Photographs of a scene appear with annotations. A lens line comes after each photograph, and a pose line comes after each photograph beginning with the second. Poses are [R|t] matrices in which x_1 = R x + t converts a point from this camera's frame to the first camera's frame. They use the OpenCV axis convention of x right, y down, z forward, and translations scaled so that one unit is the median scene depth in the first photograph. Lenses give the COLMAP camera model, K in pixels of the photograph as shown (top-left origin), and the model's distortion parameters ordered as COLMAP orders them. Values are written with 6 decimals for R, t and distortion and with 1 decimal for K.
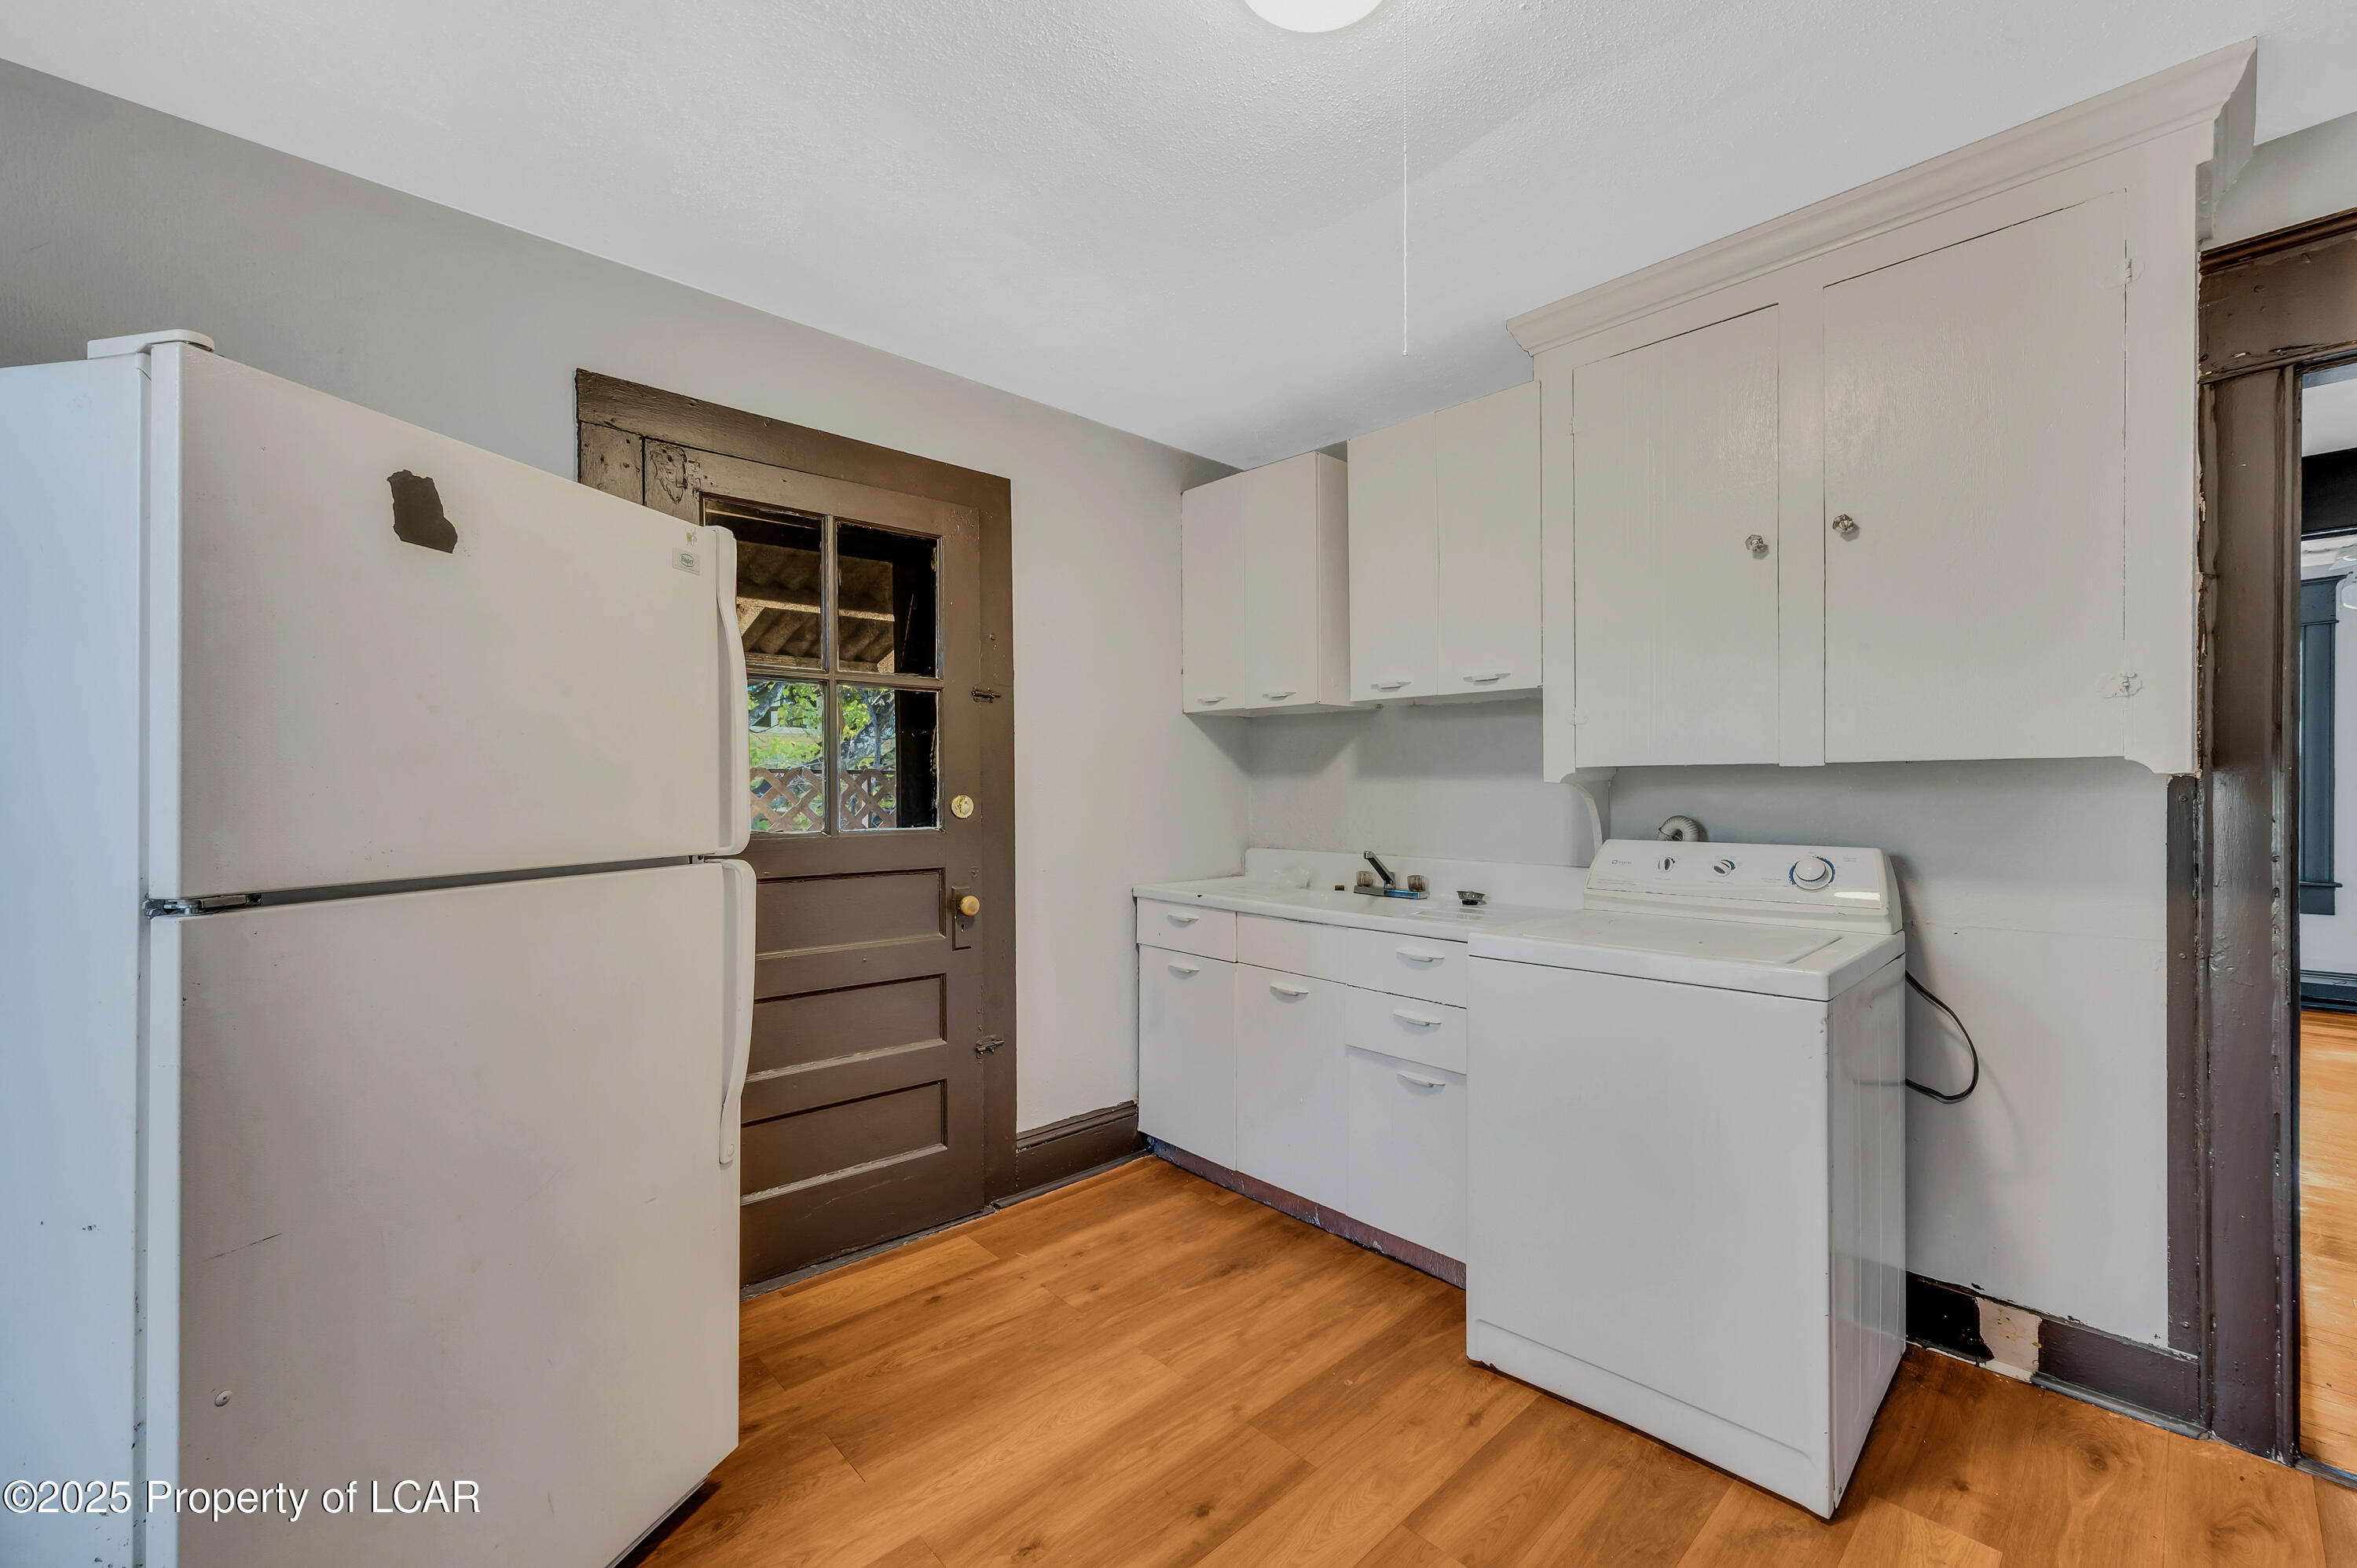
lens RADIAL K [[956.5, 0, 1200.4], [0, 956.5, 790.3], [0, 0, 1]] dist [-0.000335, 0.000065]
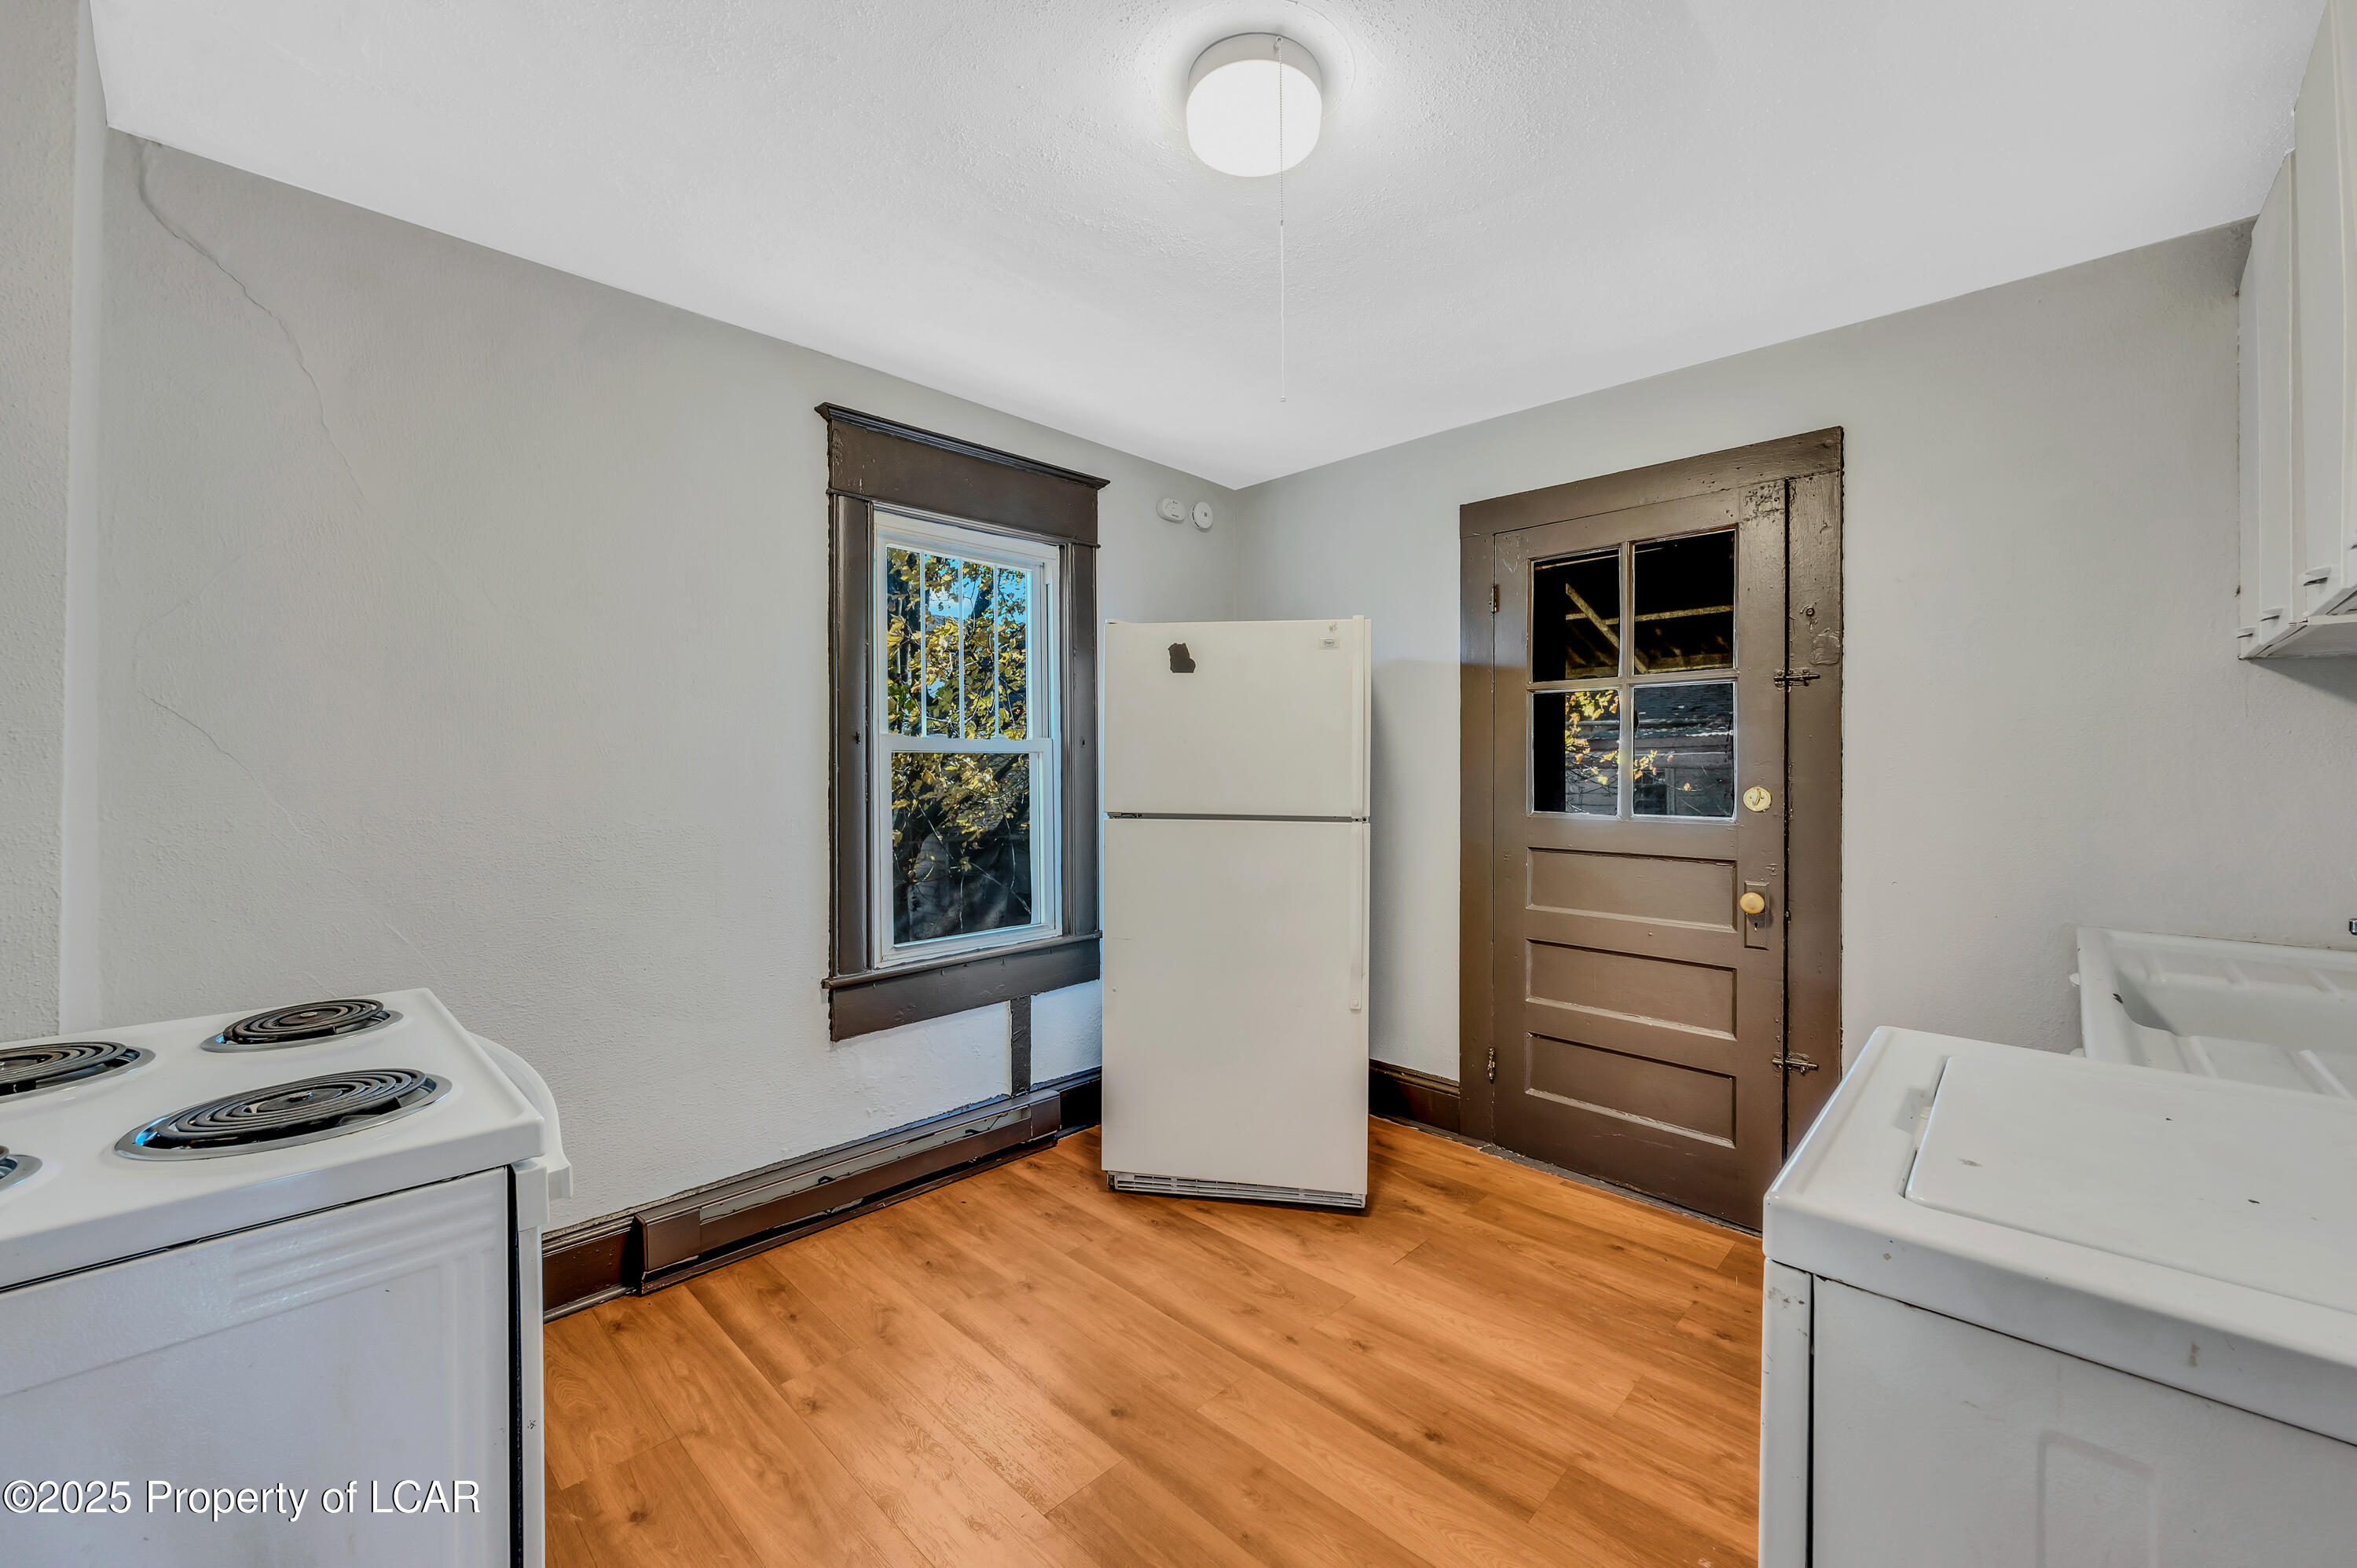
lens RADIAL K [[919.4, 0, 1243.3], [0, 919.4, 771.5], [0, 0, 1]] dist [-0.000098, 0.000050]
pose [[0.082107, 0.002751, -0.996620, 0.833332], [-0.010040, 0.999948, 0.001933, -0.009703], [0.996573, 0.009848, 0.082130, 0.552310]]
